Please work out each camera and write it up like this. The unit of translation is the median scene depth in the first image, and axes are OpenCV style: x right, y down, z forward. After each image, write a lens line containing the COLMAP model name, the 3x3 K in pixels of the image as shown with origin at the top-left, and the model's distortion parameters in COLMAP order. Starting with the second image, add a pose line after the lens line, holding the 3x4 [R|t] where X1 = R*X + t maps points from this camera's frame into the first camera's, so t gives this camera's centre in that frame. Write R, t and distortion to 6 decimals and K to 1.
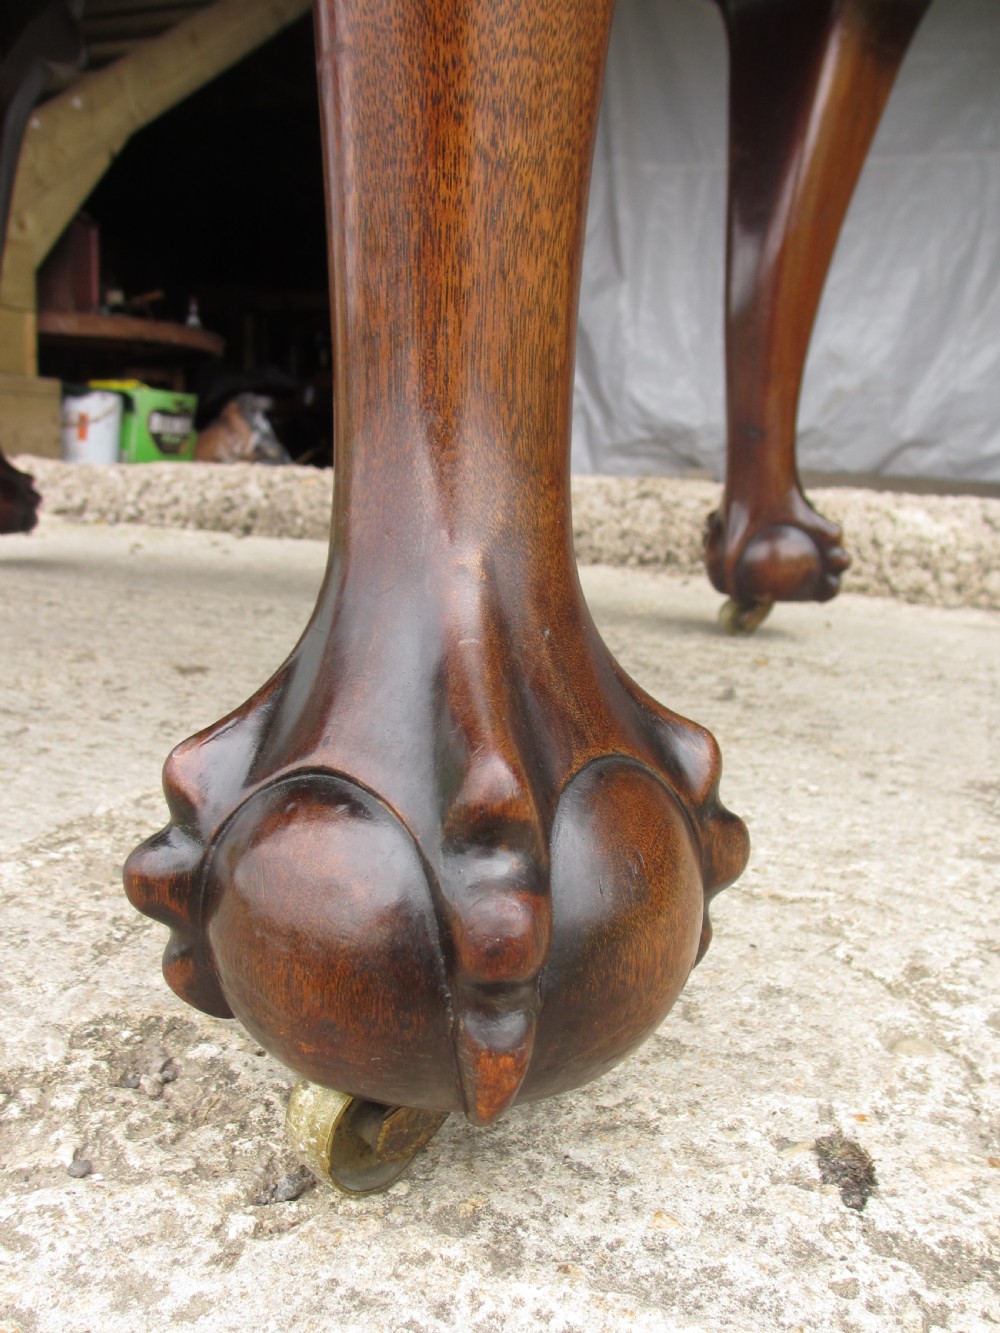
lens RADIAL K [[1114.8, 0, 495.2], [0, 1114.8, 663.4], [0, 0, 1]] dist [-0.043575, 0.005864]
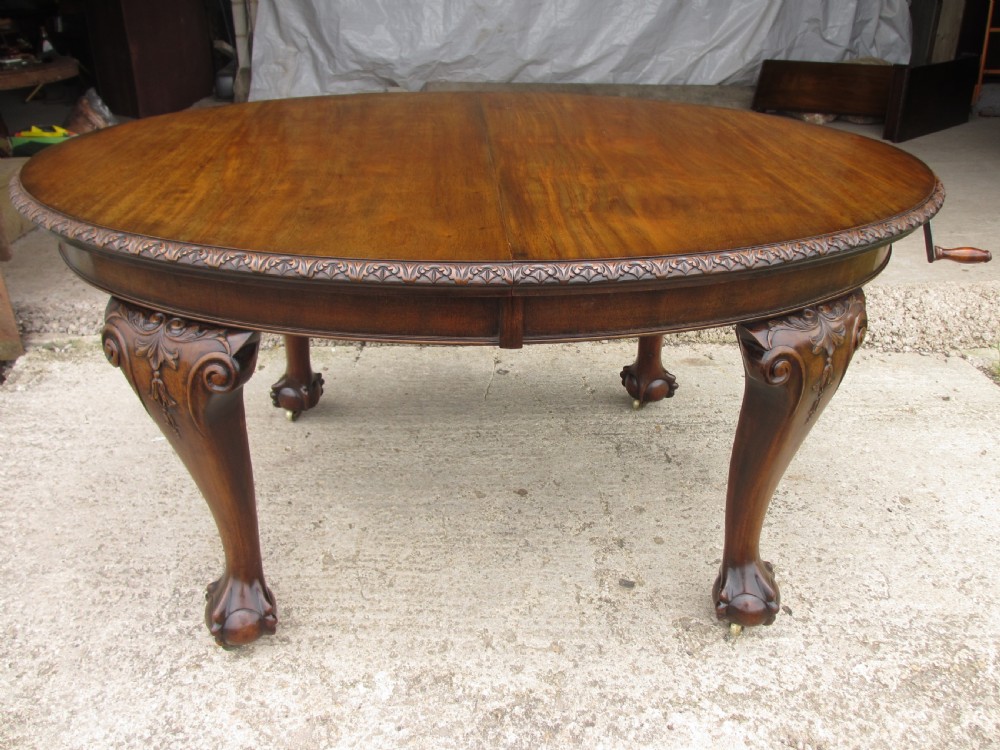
lens RADIAL K [[825.8, 0, 504.5], [0, 825.8, 398.0], [0, 0, 1]] dist [-0.043590, 0.005102]
pose [[0.915414, -0.222756, 0.335256, -2.169507], [0.103238, 0.934980, 0.339343, -2.164096], [-0.389048, -0.276028, 0.878891, -1.986722]]
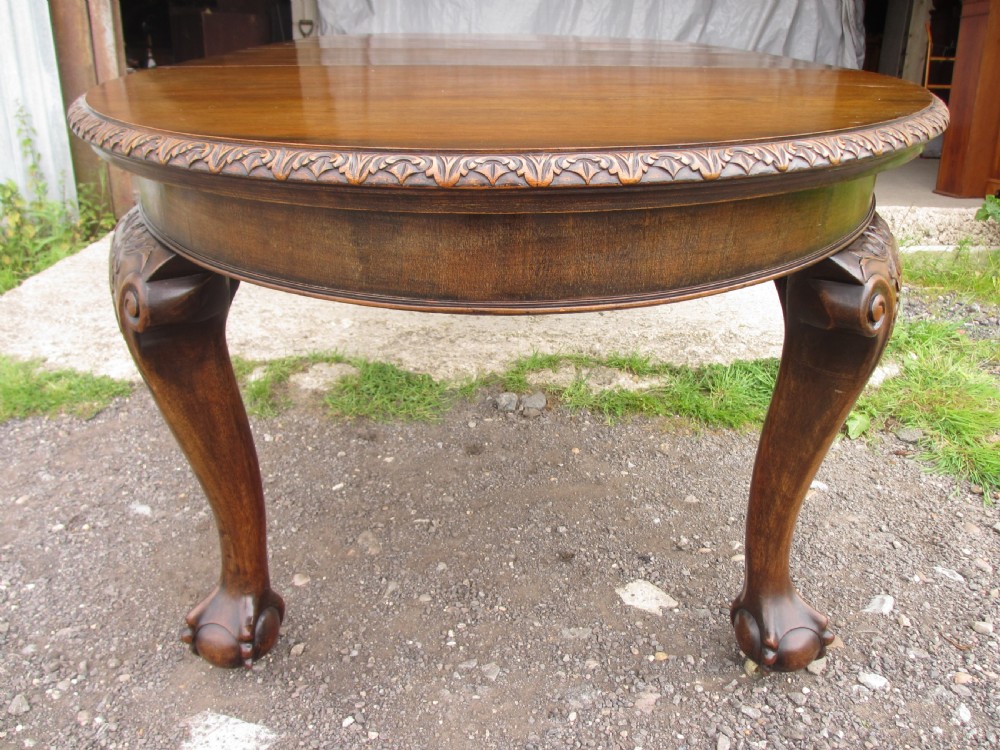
lens RADIAL K [[836.3, 0, 501.9], [0, 836.3, 376.5], [0, 0, 1]] dist [-0.043575, 0.005864]
pose [[0.939583, -0.138708, 0.312961, -2.651827], [0.077558, 0.976712, 0.200045, -0.557704], [-0.333421, -0.163687, 0.928460, -5.270910]]
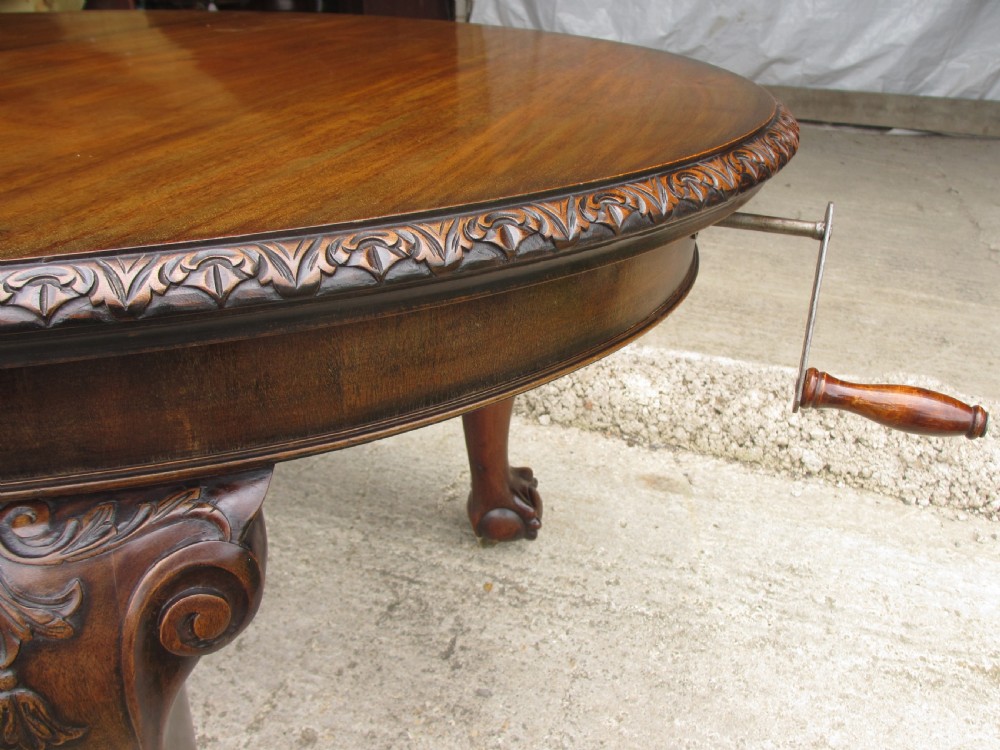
lens RADIAL K [[840.3, 0, 515.5], [0, 840.3, 376.0], [0, 0, 1]] dist [-0.031916, -0.005603]
pose [[0.999182, -0.039592, 0.008182, 0.687605], [0.035848, 0.961207, 0.273488, -1.716747], [-0.018693, -0.272971, 0.961841, -0.577090]]
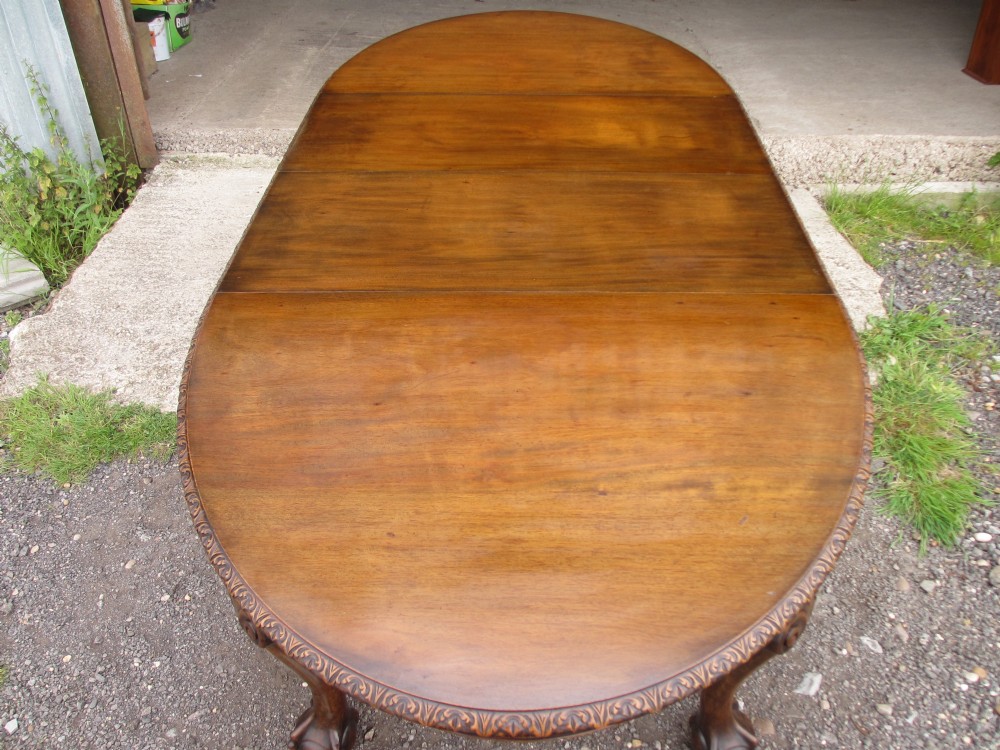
lens RADIAL K [[839.1, 0, 502.1], [0, 839.1, 377.6], [0, 0, 1]] dist [-0.038654, 0.002247]
pose [[0.943341, -0.221465, 0.247105, -2.542798], [0.090247, 0.887847, 0.451202, -2.522988], [-0.319317, -0.403337, 0.857529, -5.418382]]
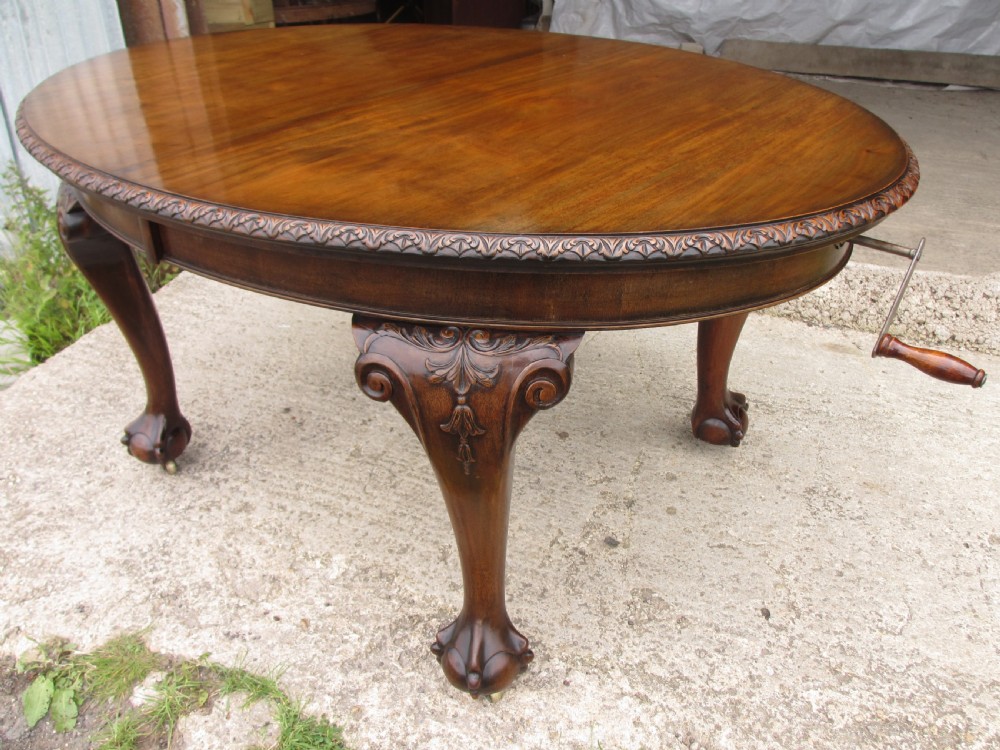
lens RADIAL K [[842.6, 0, 500.0], [0, 842.6, 375.0], [0, 0, 1]] dist [-0.057307, 0.014921]
pose [[0.998530, -0.045723, -0.029113, -0.776945], [0.052641, 0.946057, 0.319694, -1.890975], [0.012925, -0.320757, 0.947073, -2.417917]]
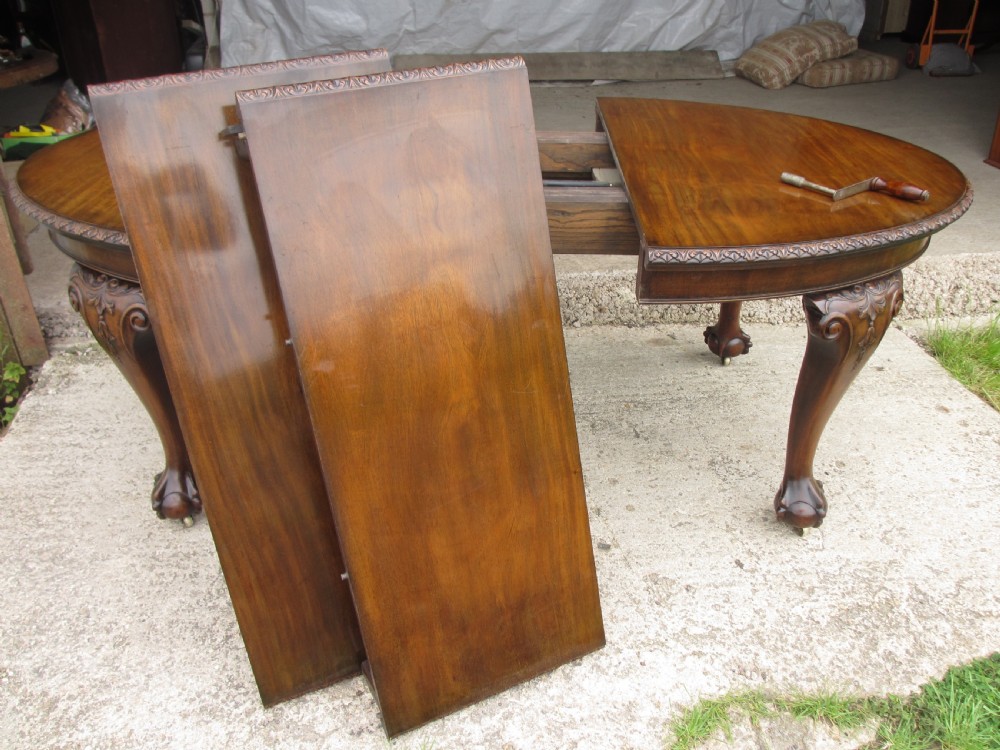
lens RADIAL K [[825.8, 0, 504.5], [0, 825.8, 398.0], [0, 0, 1]] dist [-0.043590, 0.005102]
pose [[0.895245, -0.276456, 0.349440, -2.433024], [0.125994, 0.909305, 0.396597, -2.658333], [-0.427389, -0.311024, 0.848883, -2.491952]]
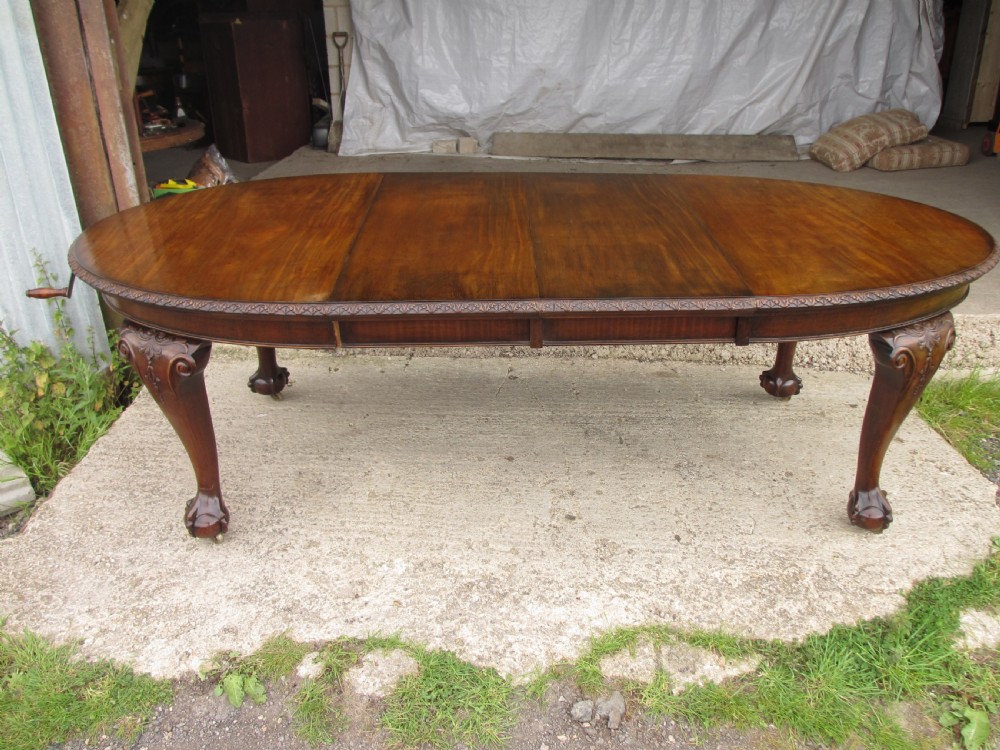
lens RADIAL K [[842.2, 0, 500.0], [0, 842.2, 375.0], [0, 0, 1]] dist [-0.057814, 0.028663]
pose [[0.951778, -0.178481, 0.249524, -2.276162], [0.108126, 0.956315, 0.271607, -2.565884], [-0.287100, -0.231530, 0.929498, -4.244278]]
